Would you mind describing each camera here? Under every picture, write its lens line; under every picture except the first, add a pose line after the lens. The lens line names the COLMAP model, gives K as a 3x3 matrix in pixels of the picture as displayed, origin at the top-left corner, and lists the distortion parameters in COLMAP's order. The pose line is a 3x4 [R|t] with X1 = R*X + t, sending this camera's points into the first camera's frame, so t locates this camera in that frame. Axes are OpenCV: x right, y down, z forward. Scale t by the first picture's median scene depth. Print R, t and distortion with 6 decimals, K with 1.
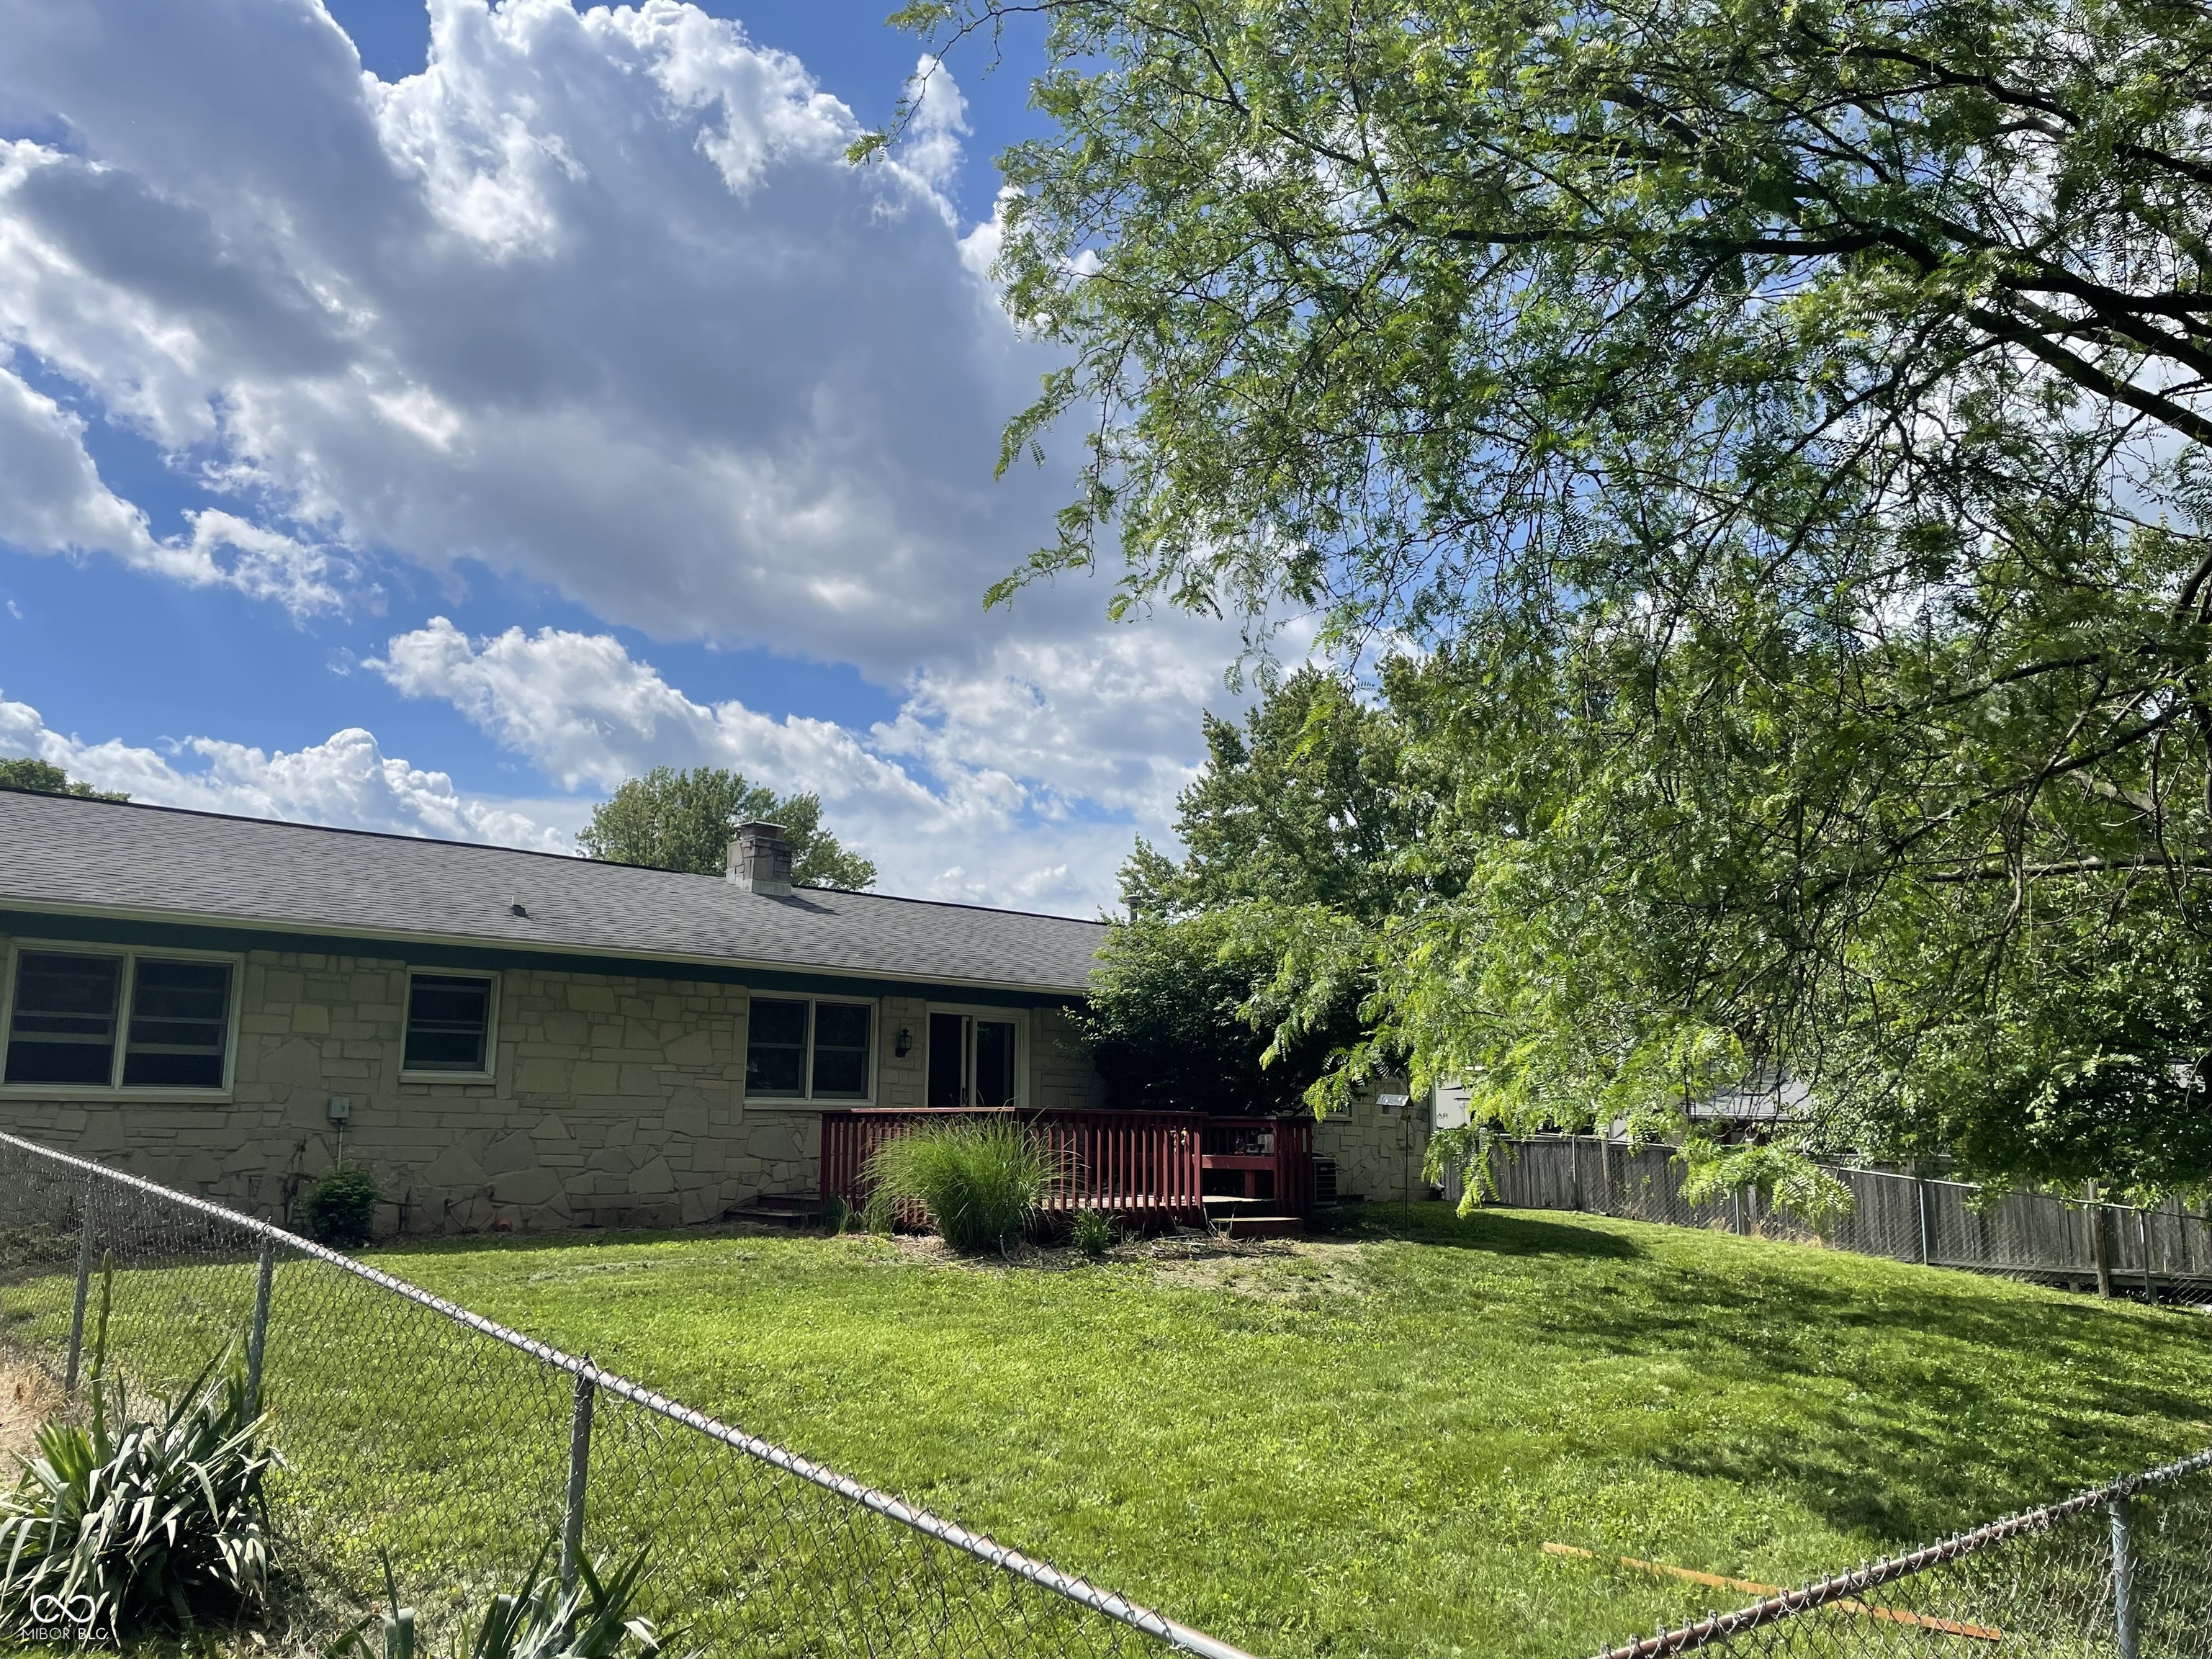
lens RADIAL K [[1668.3, 0, 1106.0], [0, 1668.3, 829.5], [0, 0, 1]] dist [0.064645, -0.095826]
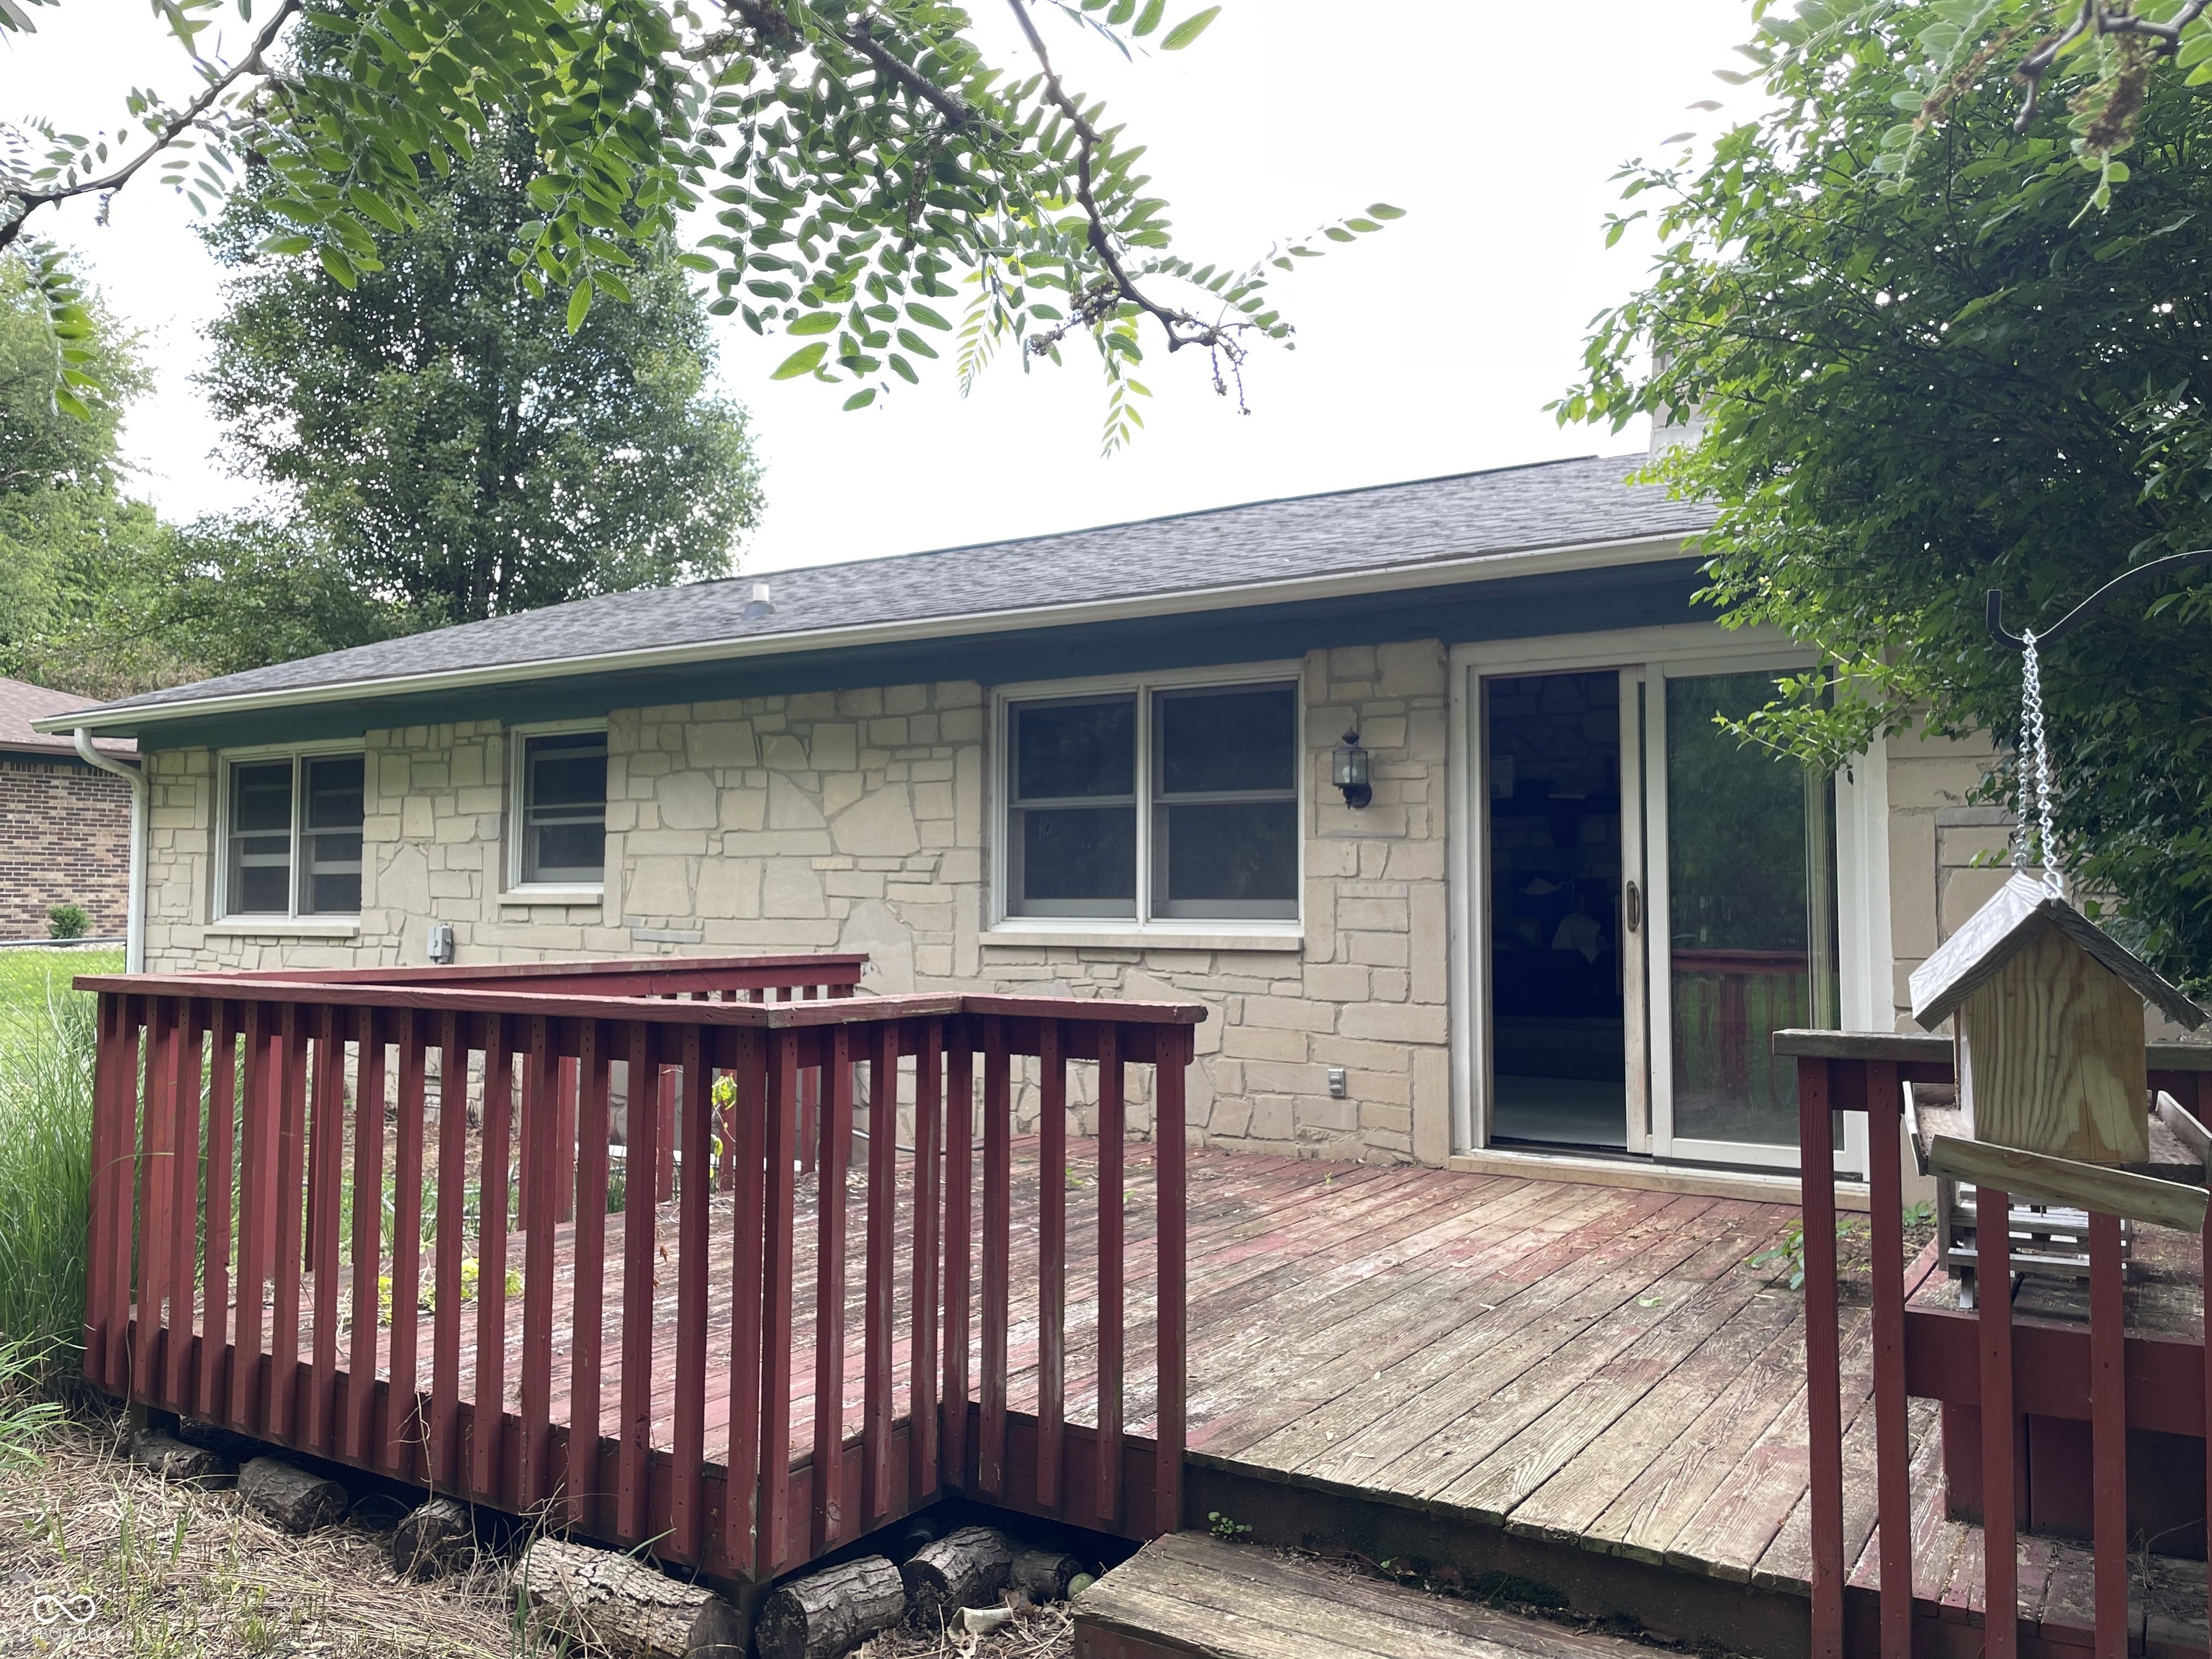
lens RADIAL K [[1668.3, 0, 1106.0], [0, 1668.3, 829.5], [0, 0, 1]] dist [0.064645, -0.095826]
pose [[0.258884, -0.036656, -0.965213, 0.247532], [0.182870, 0.983067, 0.011714, 0.139146], [0.948440, -0.179542, 0.261204, 0.933497]]
